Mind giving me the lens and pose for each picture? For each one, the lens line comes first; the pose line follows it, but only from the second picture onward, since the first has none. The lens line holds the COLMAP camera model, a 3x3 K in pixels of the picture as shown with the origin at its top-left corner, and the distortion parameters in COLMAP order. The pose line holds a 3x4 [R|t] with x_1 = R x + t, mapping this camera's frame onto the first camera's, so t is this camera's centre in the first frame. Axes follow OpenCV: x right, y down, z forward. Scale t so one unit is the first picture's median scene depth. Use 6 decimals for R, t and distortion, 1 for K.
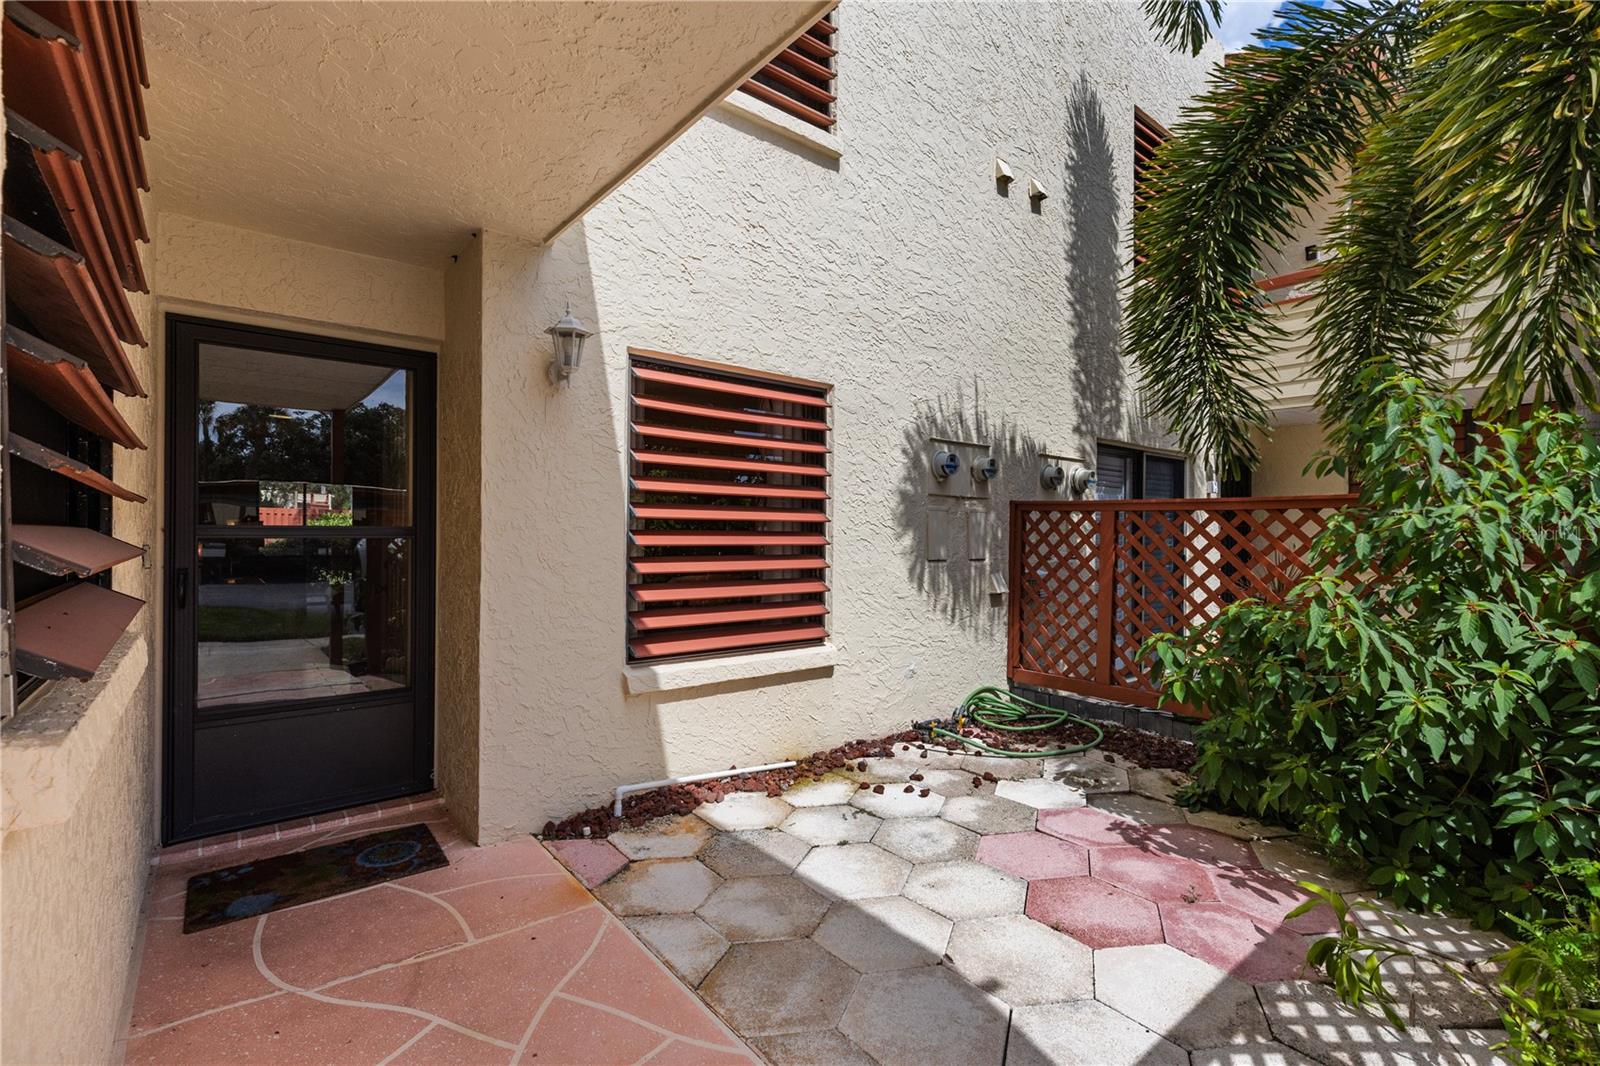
lens RADIAL K [[721.2, 0, 799.6], [0, 721.2, 535.9], [0, 0, 1]] dist [0.007543, -0.003019]
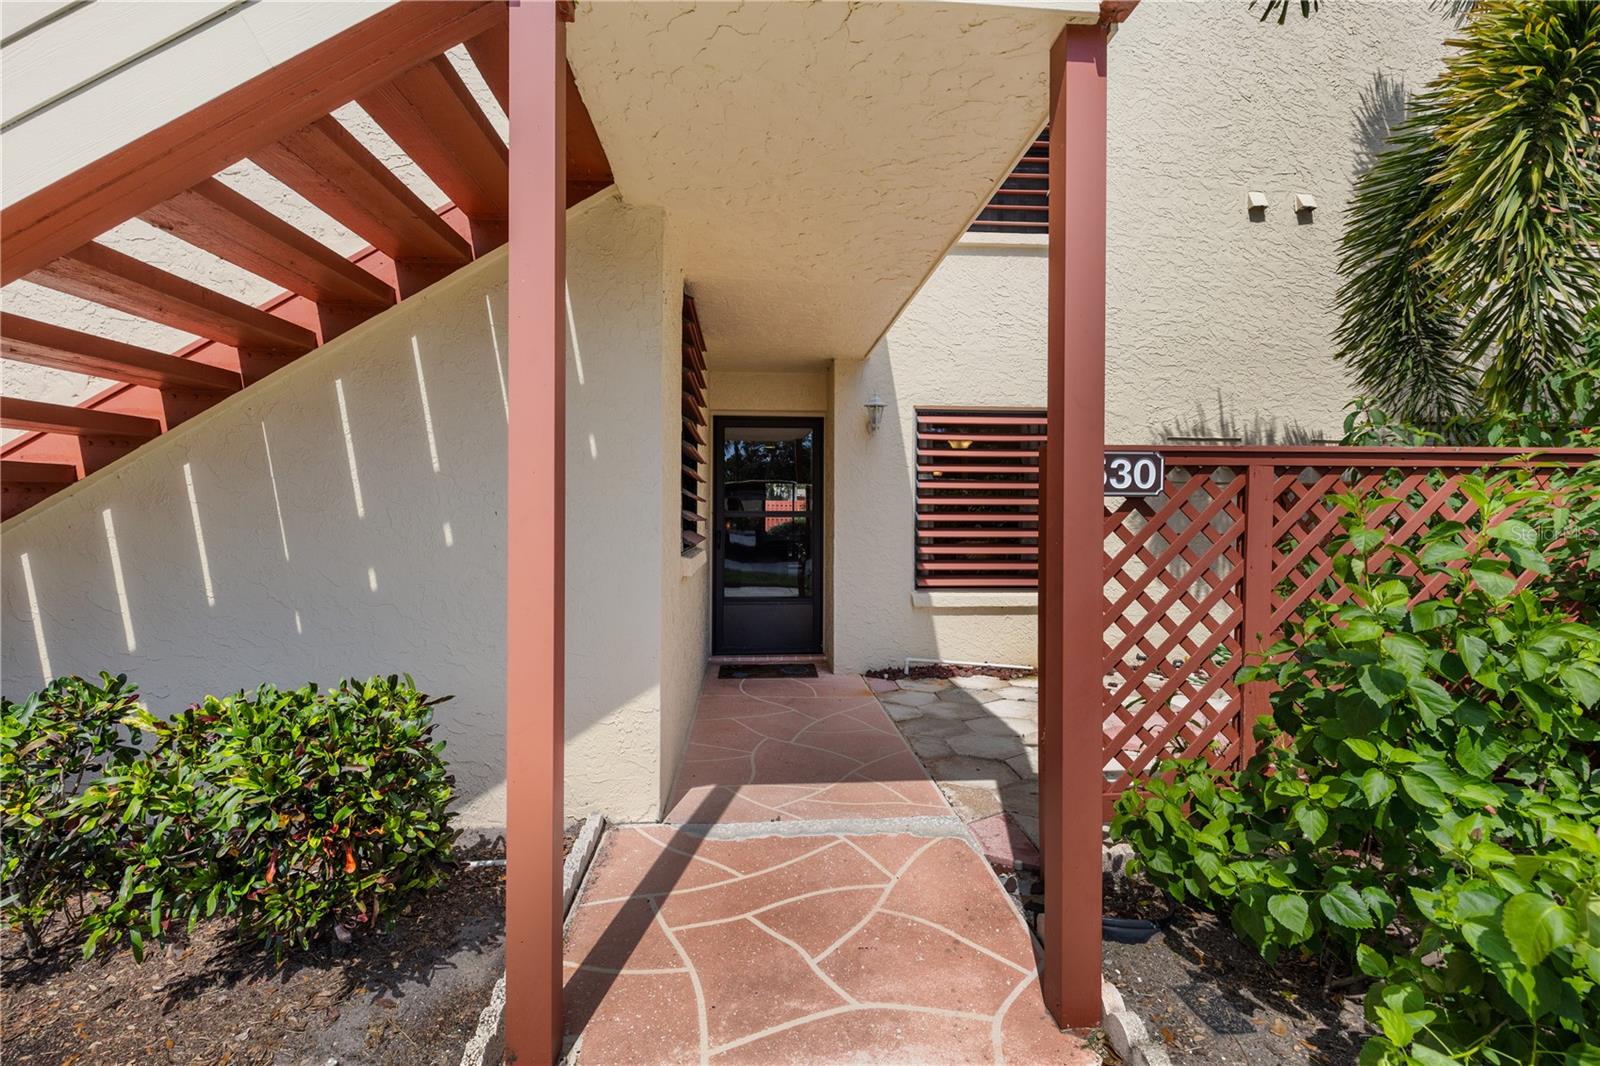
lens RADIAL K [[721.2, 0, 799.0], [0, 721.2, 526.8], [0, 0, 1]] dist [0.007543, -0.003019]
pose [[0.820139, 0.003506, -0.572153, 0.515149], [-0.000016, 0.999981, 0.006105, 0.017276], [0.572164, -0.004998, 0.820124, -0.563497]]
